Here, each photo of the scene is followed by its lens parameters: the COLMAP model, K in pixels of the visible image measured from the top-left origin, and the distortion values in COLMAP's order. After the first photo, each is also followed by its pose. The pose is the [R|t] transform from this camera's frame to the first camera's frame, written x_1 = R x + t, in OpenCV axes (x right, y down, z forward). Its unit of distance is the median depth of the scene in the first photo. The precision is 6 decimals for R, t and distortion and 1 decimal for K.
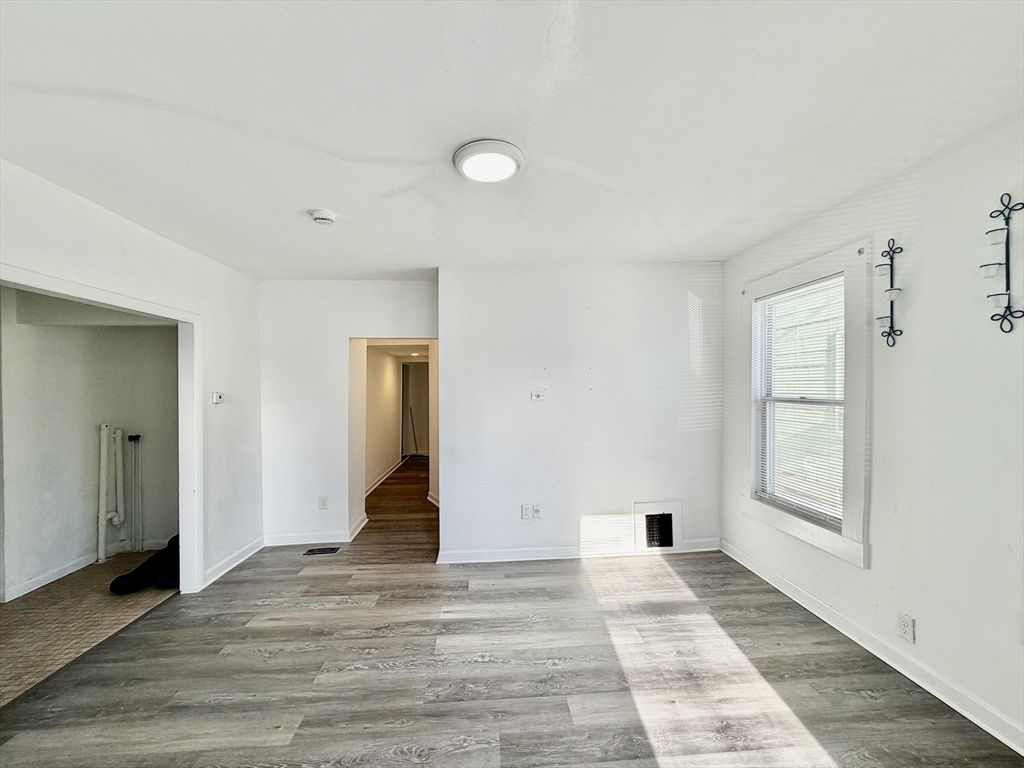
lens RADIAL K [[408.3, 0, 509.0], [0, 408.3, 383.6], [0, 0, 1]] dist [-0.000165, 0.000021]
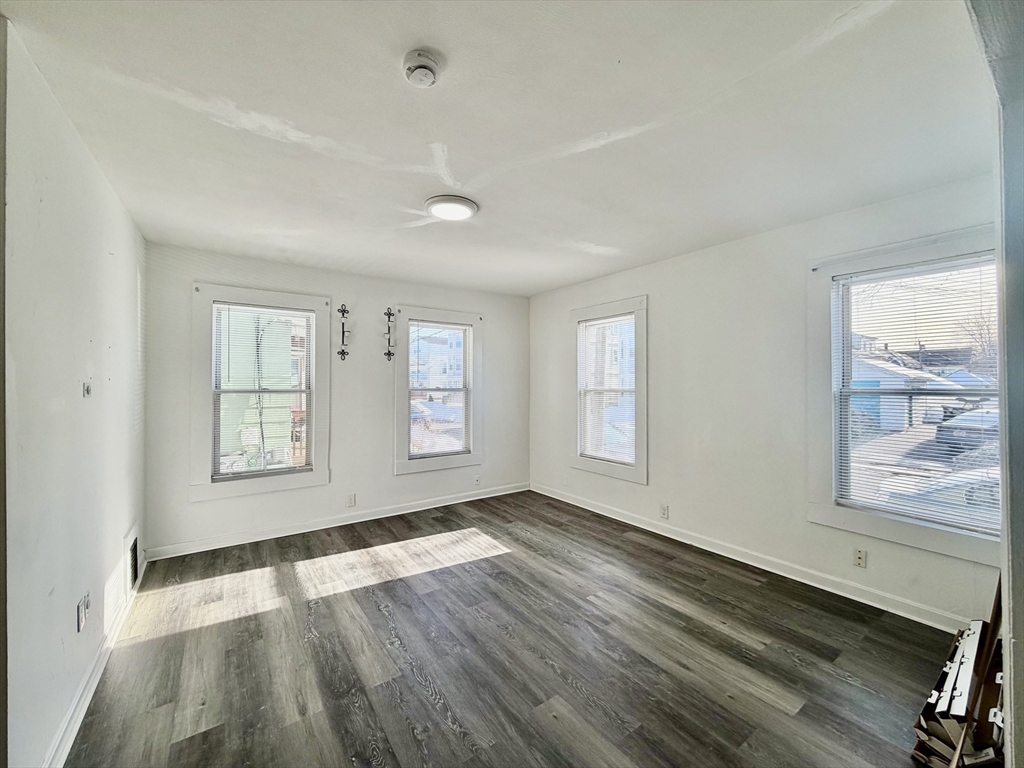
lens RADIAL K [[408.3, 0, 509.0], [0, 408.3, 383.6], [0, 0, 1]] dist [-0.000165, 0.000021]
pose [[-0.514476, 0.013012, 0.857406, -1.087746], [0.000287, 0.999887, -0.015002, 0.048033], [-0.857505, -0.007472, -0.514421, 1.284506]]
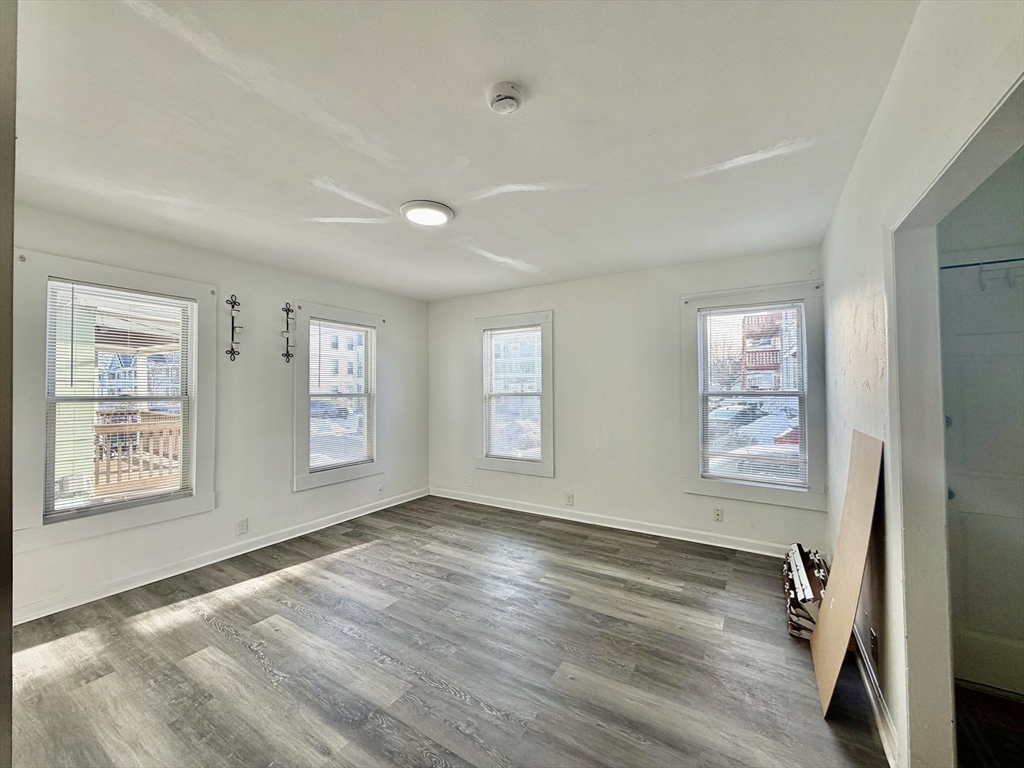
lens RADIAL K [[408.3, 0, 509.0], [0, 408.3, 383.6], [0, 0, 1]] dist [-0.000165, 0.000021]
pose [[-0.806543, 0.021976, 0.590767, -0.886278], [0.008077, 0.999625, -0.026158, 0.050338], [-0.591120, -0.016326, -0.806418, 1.616155]]
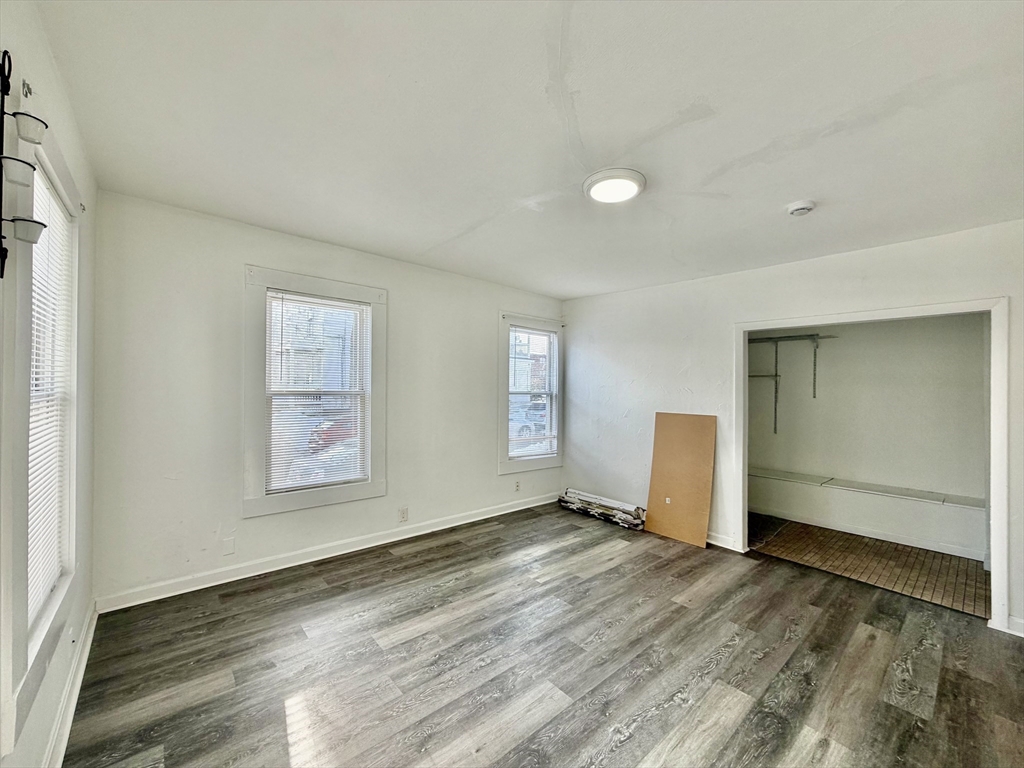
lens RADIAL K [[408.3, 0, 509.0], [0, 408.3, 383.6], [0, 0, 1]] dist [-0.000165, 0.000021]
pose [[-0.802911, -0.008805, -0.596034, 0.737437], [-0.003689, 0.999945, -0.009803, 0.026752], [0.596088, -0.005672, -0.802899, 1.475899]]
